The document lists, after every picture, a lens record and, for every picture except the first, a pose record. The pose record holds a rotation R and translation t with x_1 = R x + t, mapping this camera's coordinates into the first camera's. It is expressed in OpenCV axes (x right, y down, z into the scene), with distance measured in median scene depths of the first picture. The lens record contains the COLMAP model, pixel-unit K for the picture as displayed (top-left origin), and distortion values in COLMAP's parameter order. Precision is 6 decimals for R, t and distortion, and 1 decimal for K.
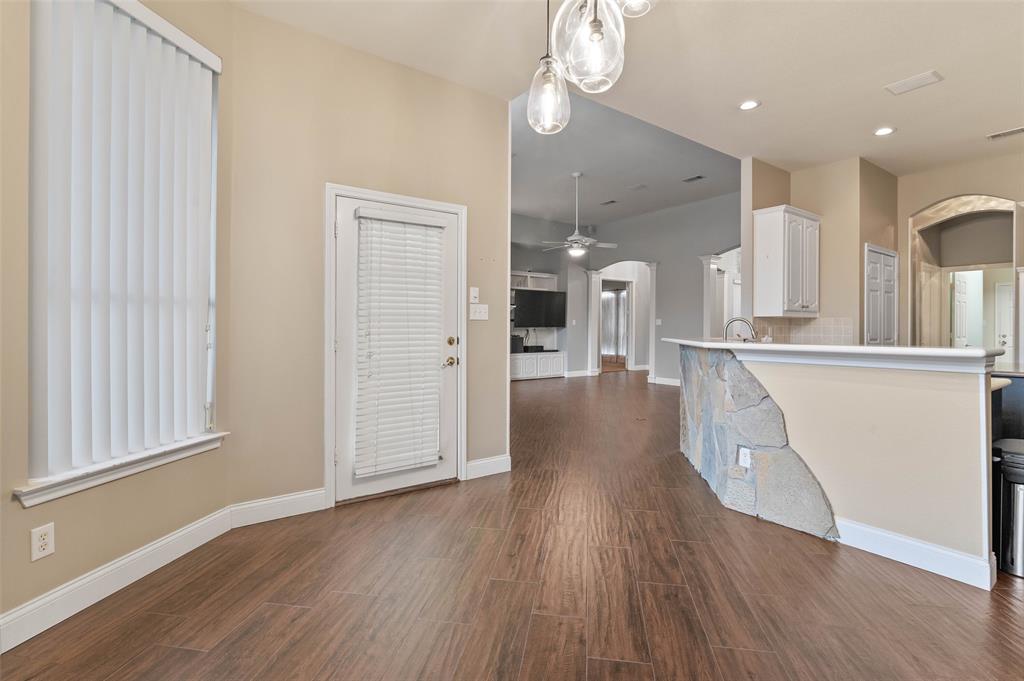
lens RADIAL K [[471.9, 0, 505.7], [0, 471.9, 328.9], [0, 0, 1]] dist [-0.014234, 0.002138]
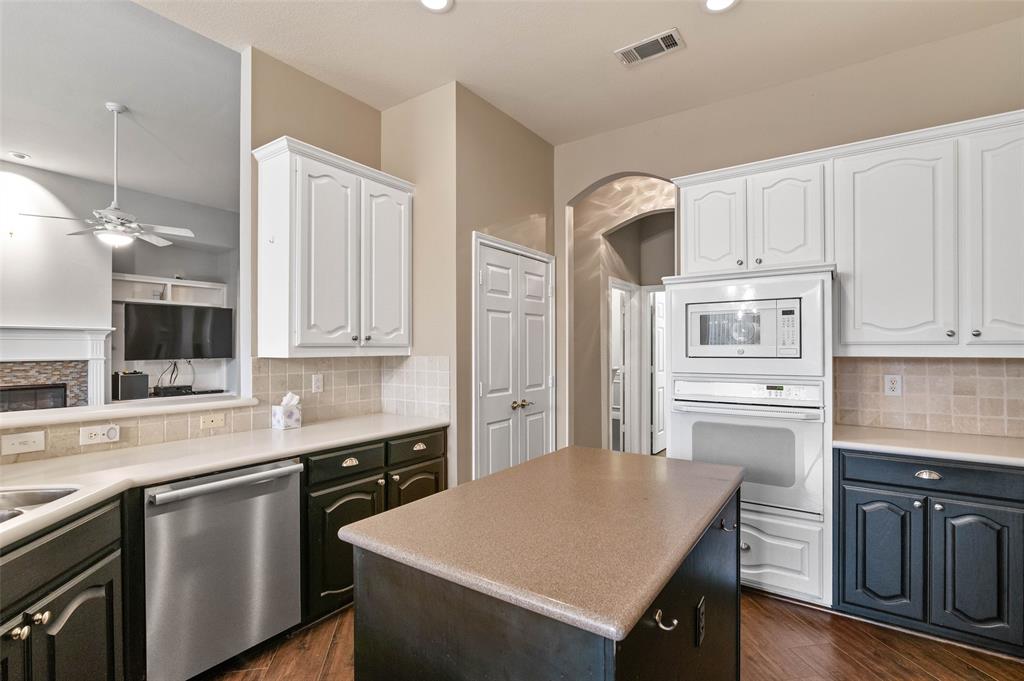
lens RADIAL K [[471.9, 0, 506.3], [0, 471.9, 346.8], [0, 0, 1]] dist [-0.014234, 0.002138]
pose [[0.943166, -0.004960, 0.332284, 0.437357], [0.006500, 0.999973, -0.003524, -0.024115], [-0.332257, 0.005483, 0.943173, 0.302268]]
